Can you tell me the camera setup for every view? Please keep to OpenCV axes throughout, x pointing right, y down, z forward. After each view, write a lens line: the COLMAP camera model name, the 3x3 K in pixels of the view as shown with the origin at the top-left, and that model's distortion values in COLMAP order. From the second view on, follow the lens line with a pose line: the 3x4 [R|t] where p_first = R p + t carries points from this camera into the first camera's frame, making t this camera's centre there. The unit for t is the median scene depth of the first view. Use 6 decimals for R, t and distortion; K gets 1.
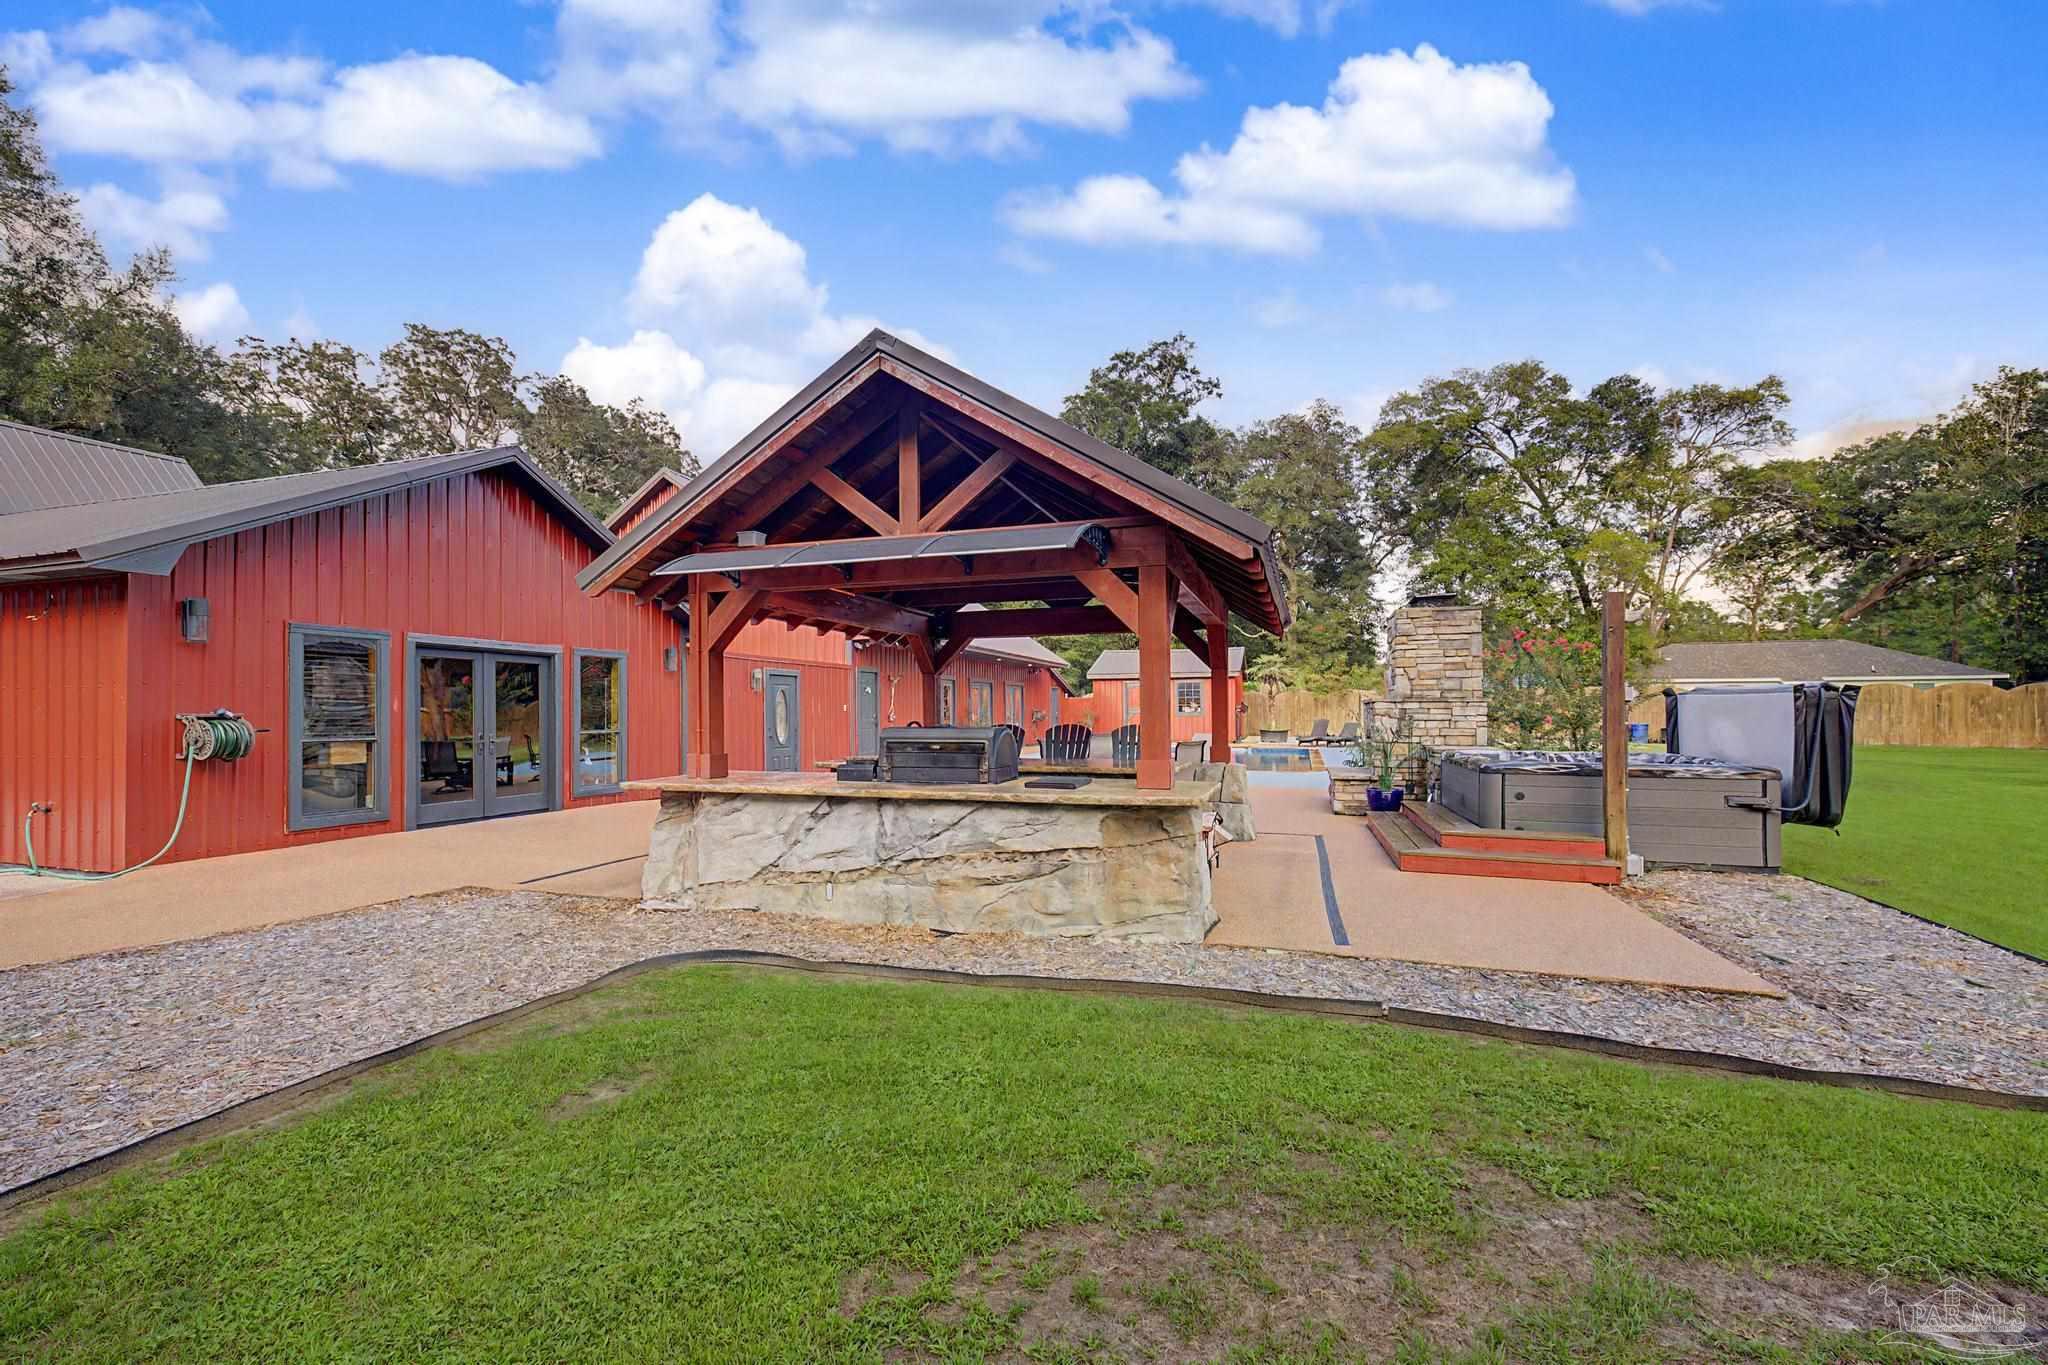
lens RADIAL K [[867.8, 0, 1012.0], [0, 867.8, 707.9], [0, 0, 1]] dist [0.004218, 0.000100]
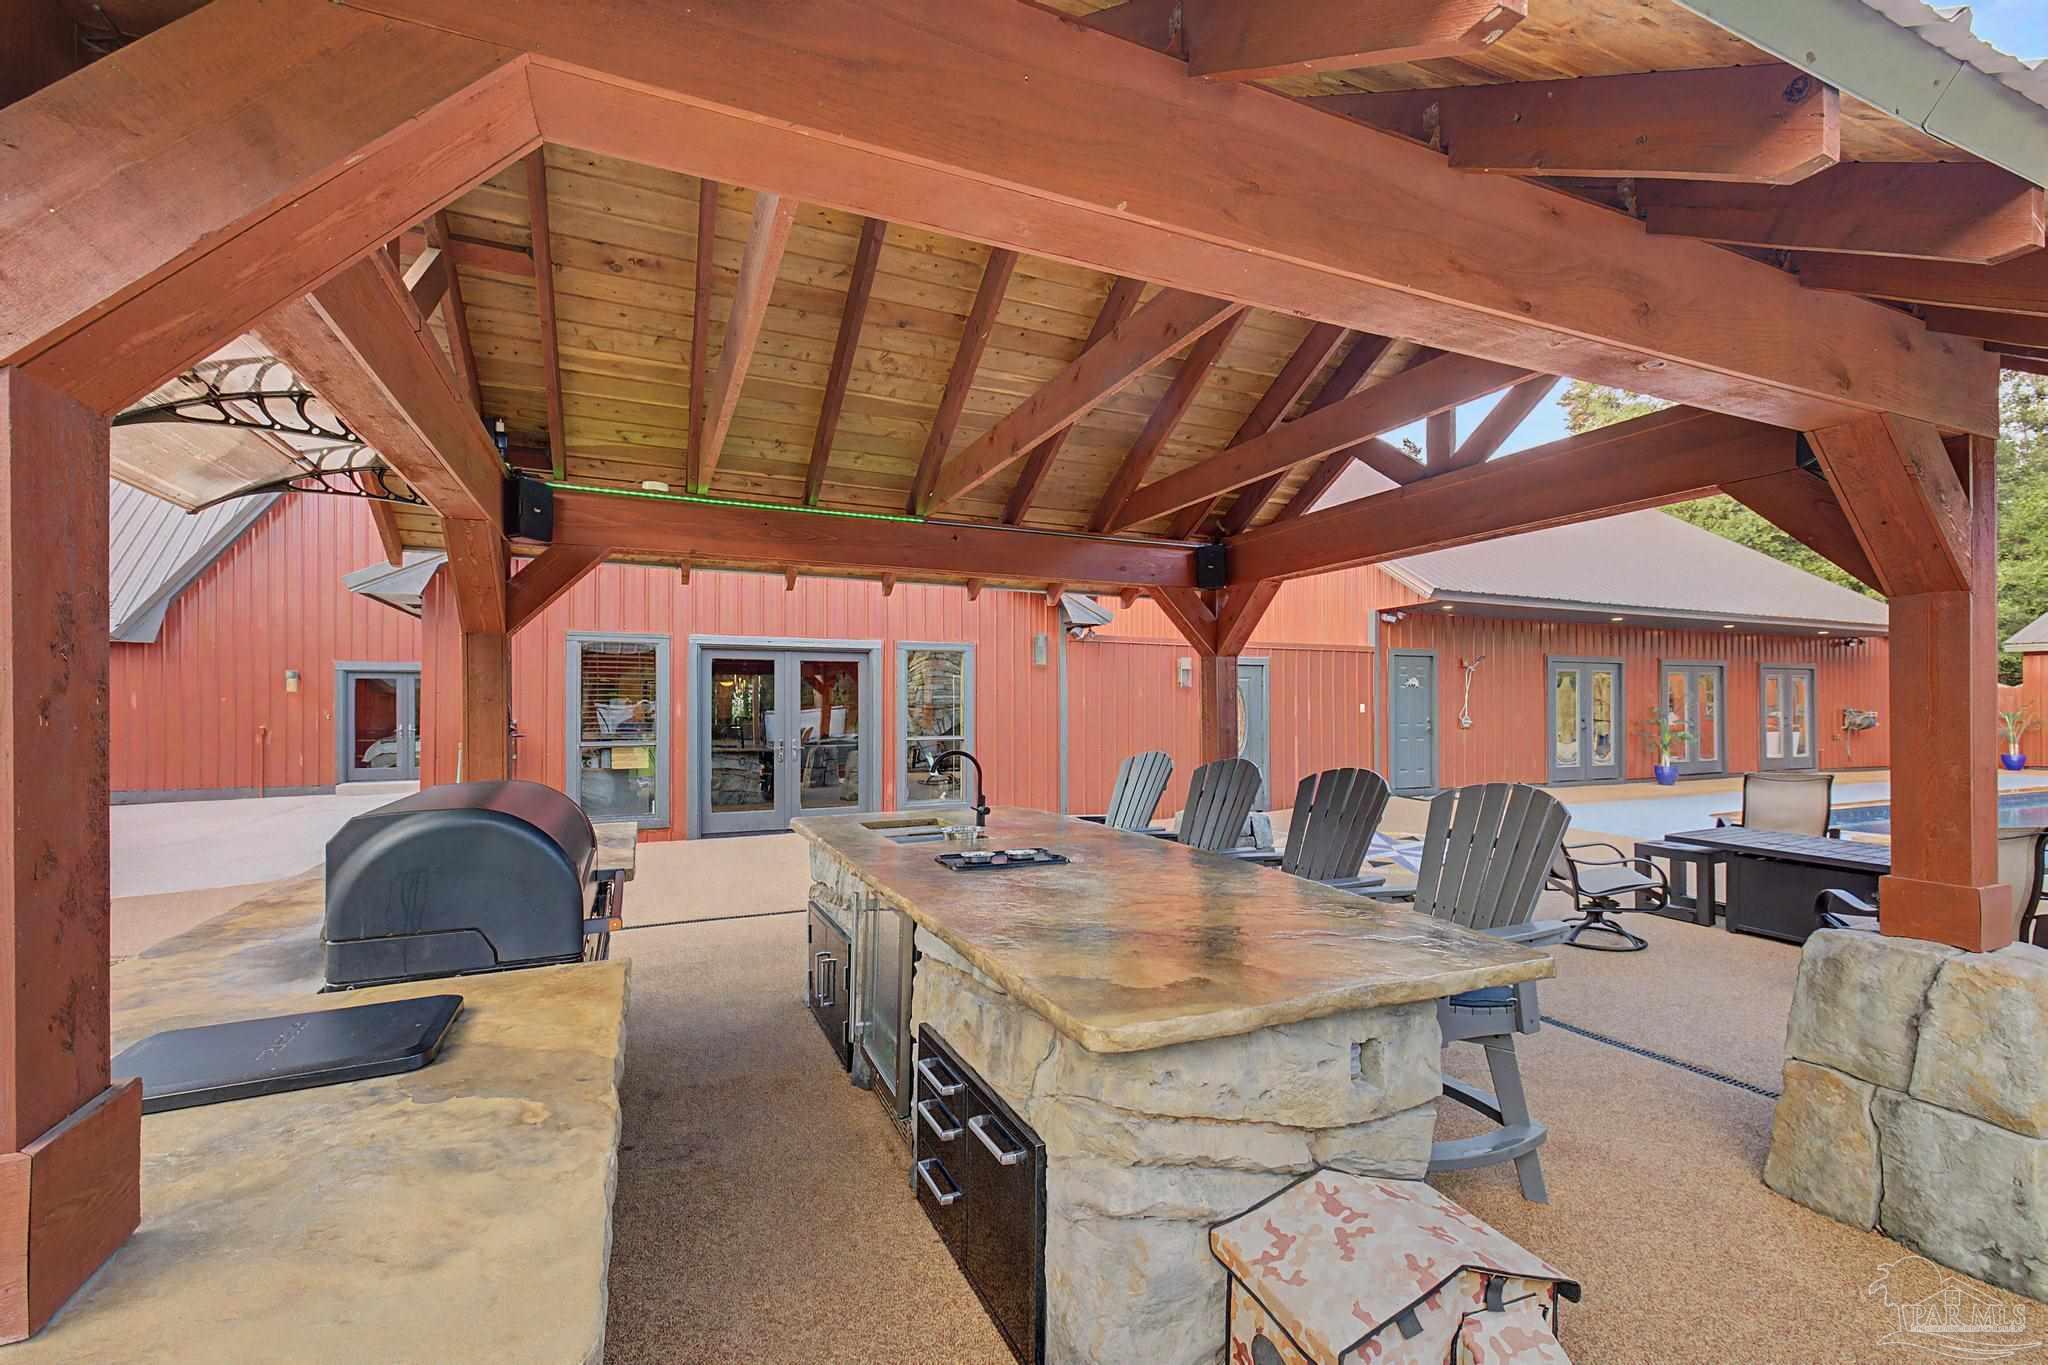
lens RADIAL K [[867.8, 0, 1012.0], [0, 867.8, 707.9], [0, 0, 1]] dist [0.004218, 0.000100]
pose [[0.660558, 0.001912, -0.750772, 0.249621], [0.002140, 0.999988, 0.004429, -0.008261], [0.750772, -0.004532, 0.660546, 0.610354]]
